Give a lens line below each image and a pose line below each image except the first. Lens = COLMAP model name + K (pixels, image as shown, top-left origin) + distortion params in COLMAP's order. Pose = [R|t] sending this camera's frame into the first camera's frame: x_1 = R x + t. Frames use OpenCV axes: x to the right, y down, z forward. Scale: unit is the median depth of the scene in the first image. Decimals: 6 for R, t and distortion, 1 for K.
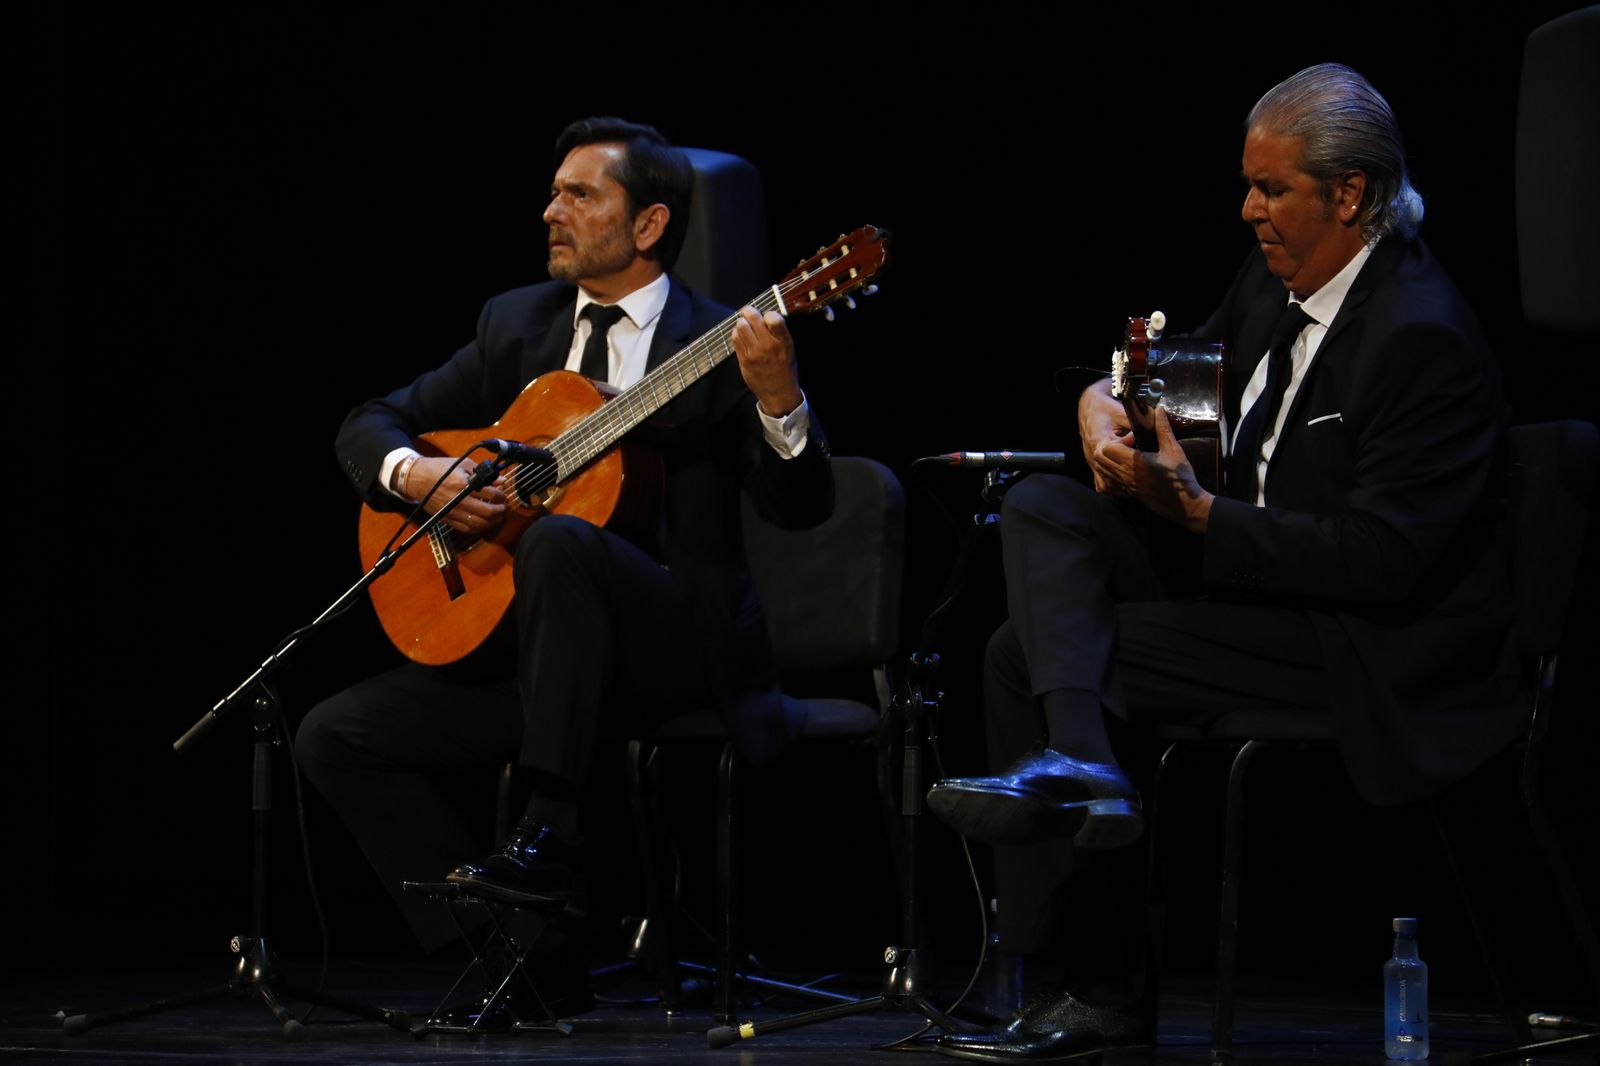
lens RADIAL K [[3792.9, 0, 793.6], [0, 3792.9, 532.9], [0, 0, 1]] dist [-0.091942, -0.690060]
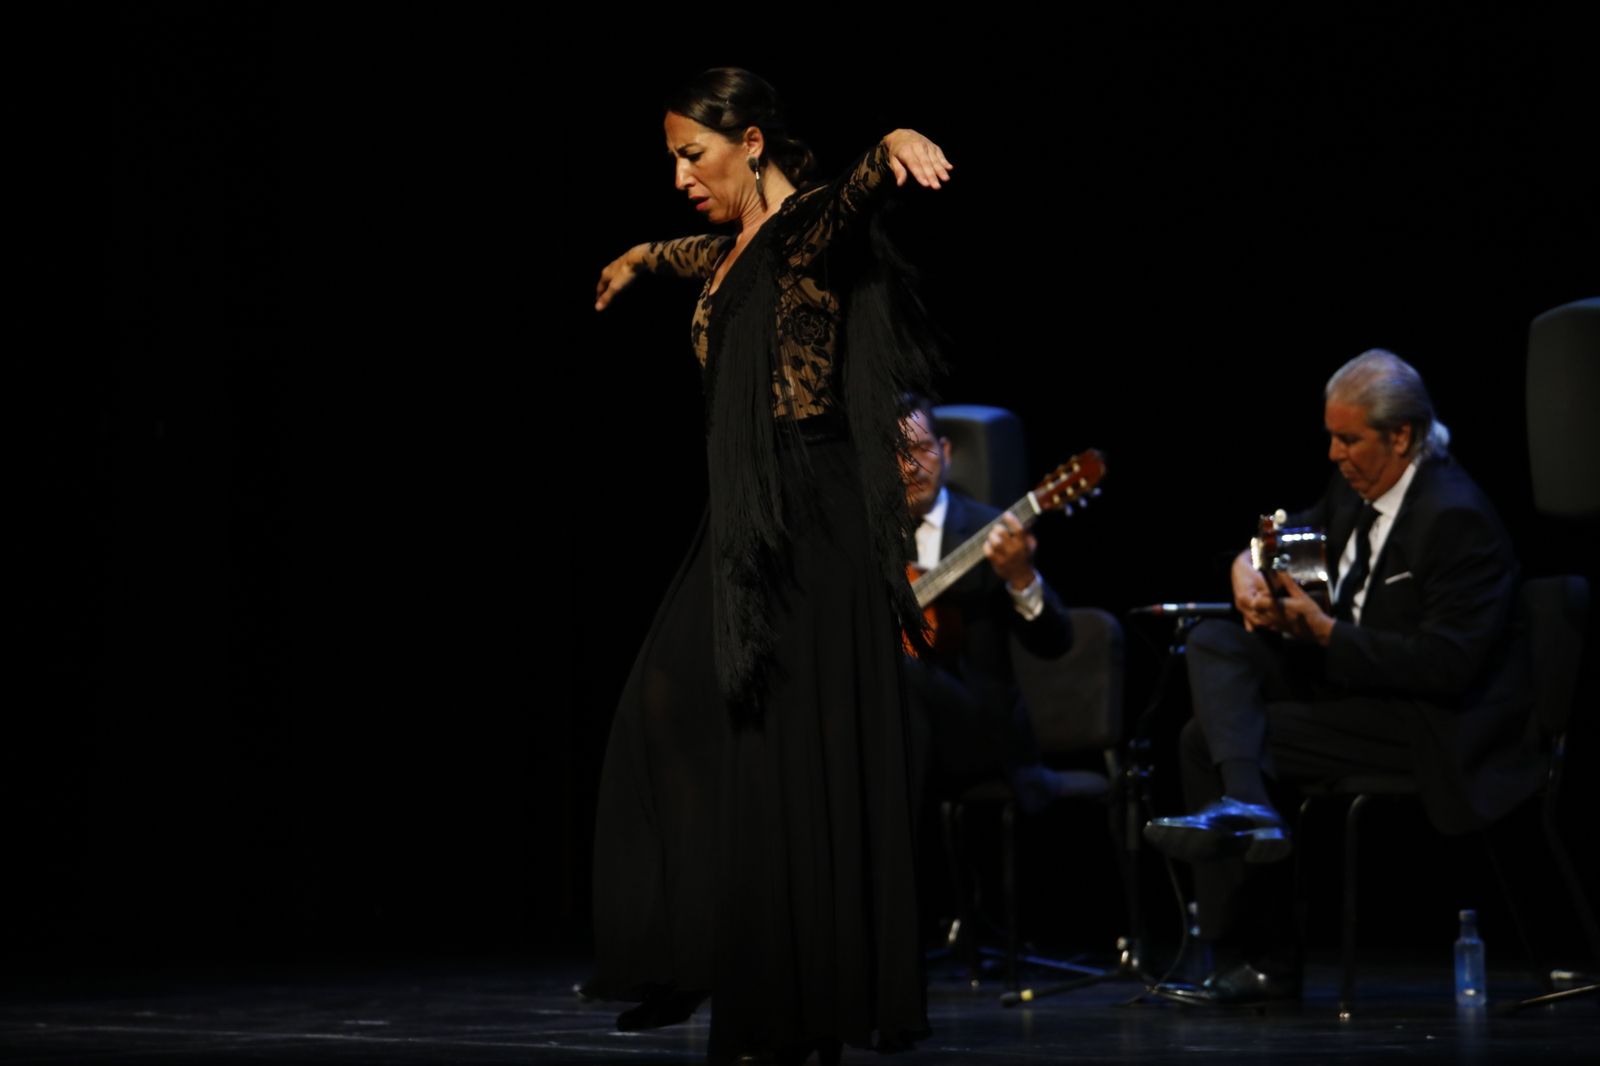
lens RADIAL K [[3758.4, 0, 801.6], [0, 3758.4, 507.0], [0, 0, 1]] dist [-0.093829, -0.746971]
pose [[0.998765, -0.021693, -0.044707, -0.030523], [0.019354, 0.998453, -0.052122, 0.015041], [0.045769, 0.051192, 0.997639, -0.486165]]
